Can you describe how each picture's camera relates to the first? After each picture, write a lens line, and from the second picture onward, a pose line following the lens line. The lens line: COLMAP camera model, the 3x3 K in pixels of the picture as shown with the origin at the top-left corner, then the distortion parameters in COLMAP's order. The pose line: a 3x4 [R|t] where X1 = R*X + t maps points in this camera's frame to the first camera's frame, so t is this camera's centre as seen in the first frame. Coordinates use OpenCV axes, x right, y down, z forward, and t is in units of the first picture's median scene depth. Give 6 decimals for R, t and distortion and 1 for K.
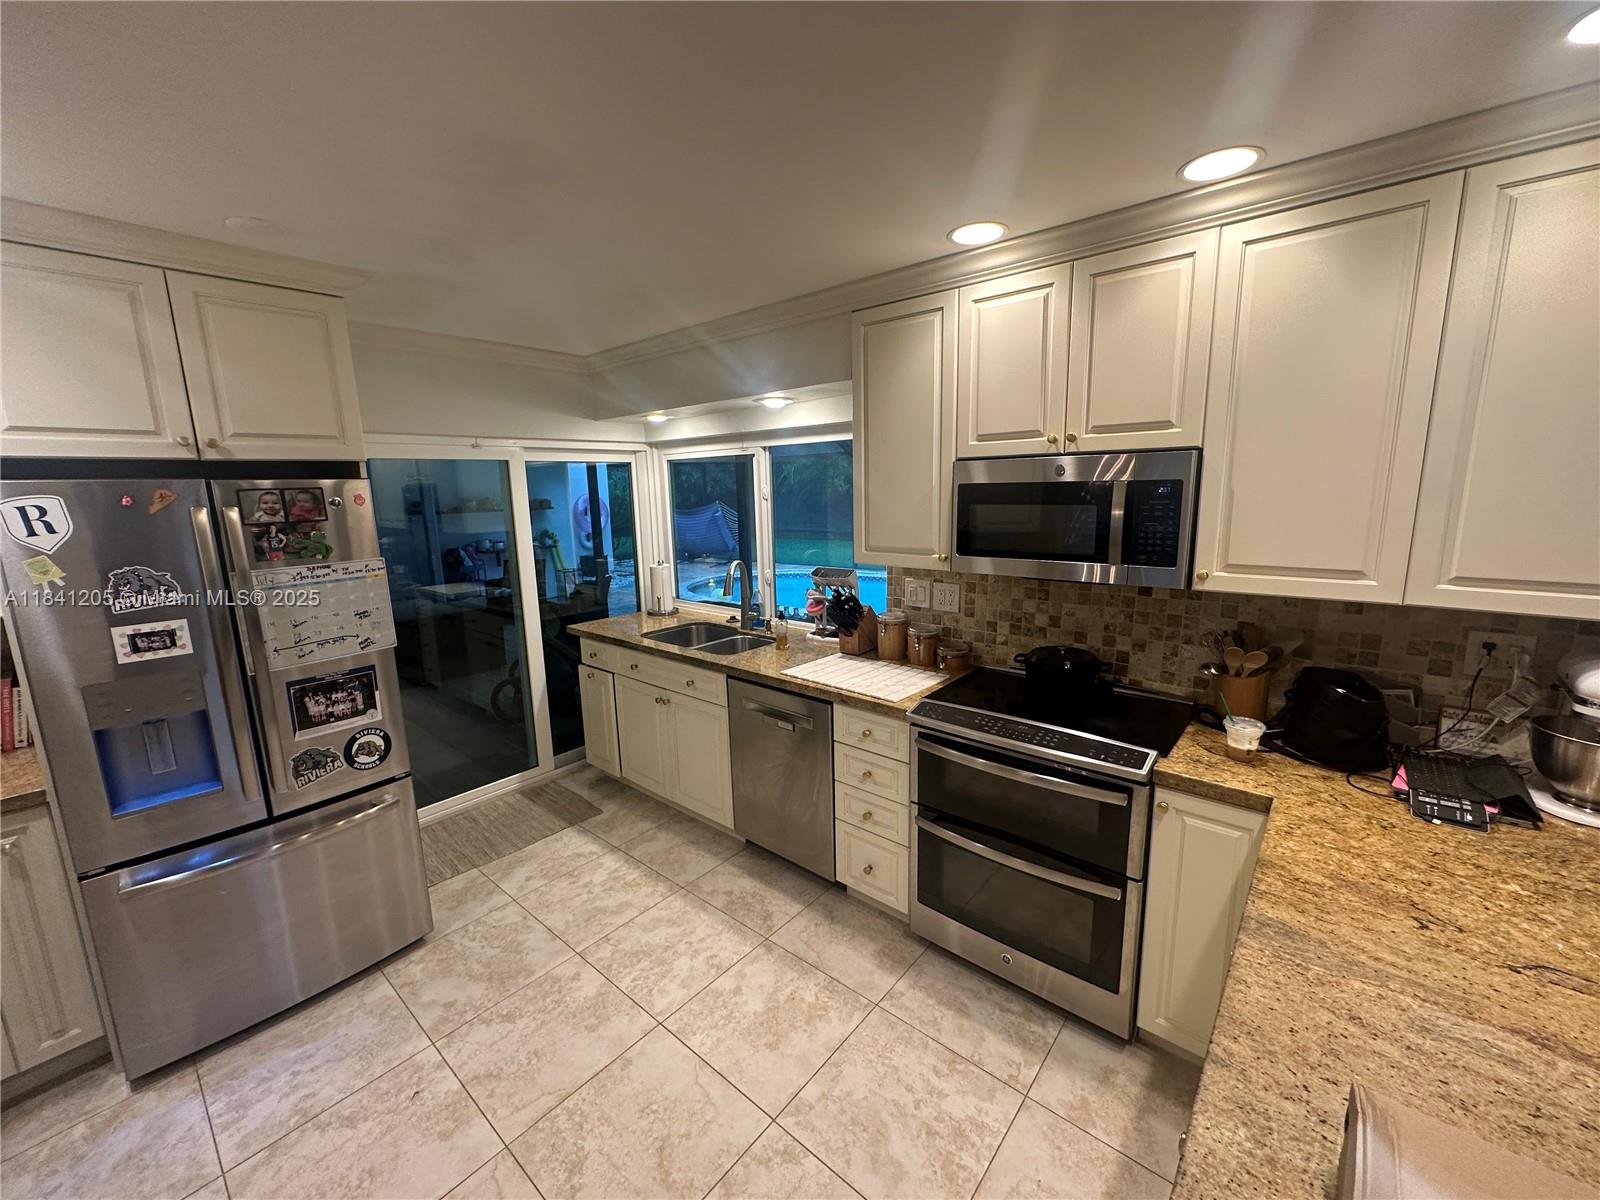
lens RADIAL K [[637.3, 0, 792.7], [0, 637.3, 601.9], [0, 0, 1]] dist [-0.001306, -0.000043]
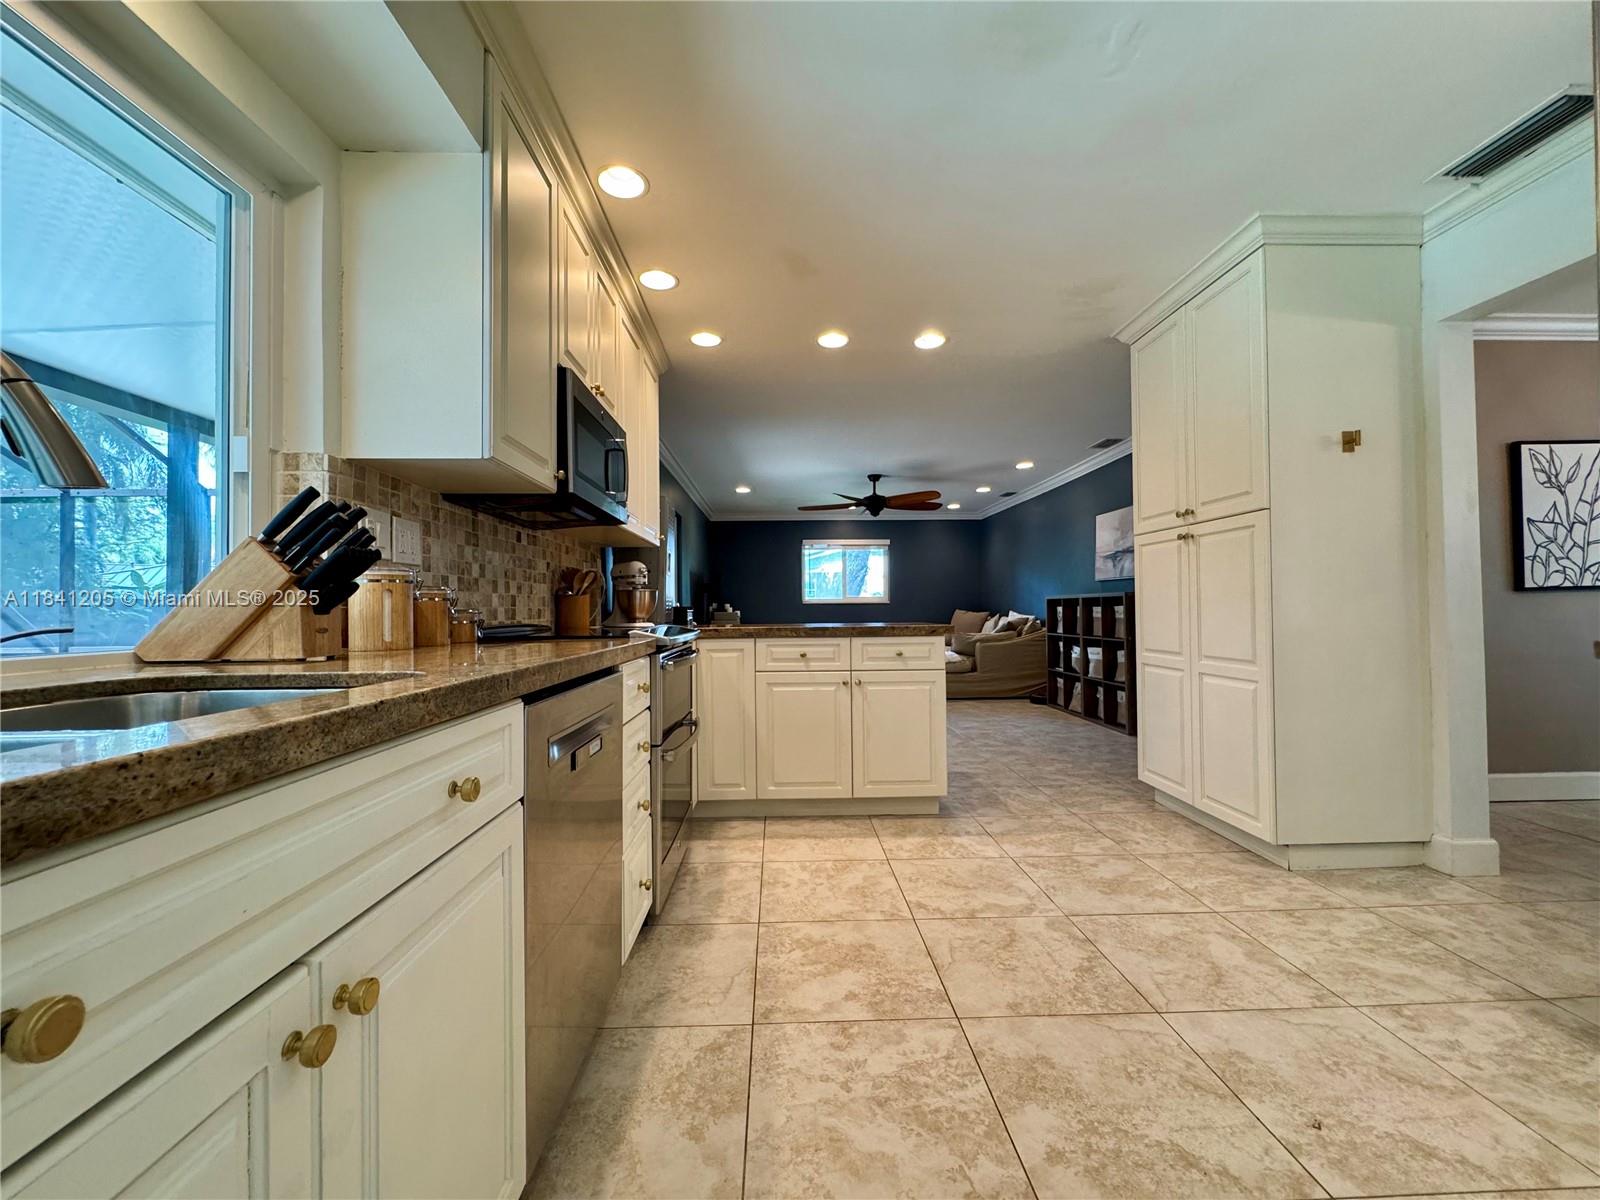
lens RADIAL K [[637.1, 0, 803.1], [0, 637.1, 600.0], [0, 0, 1]] dist [-0.002150, 0.001510]
pose [[-0.686429, 0.042892, 0.725931, -0.644407], [0.156406, 0.983604, 0.089779, 0.072391], [-0.710178, 0.175167, -0.681883, 1.537956]]
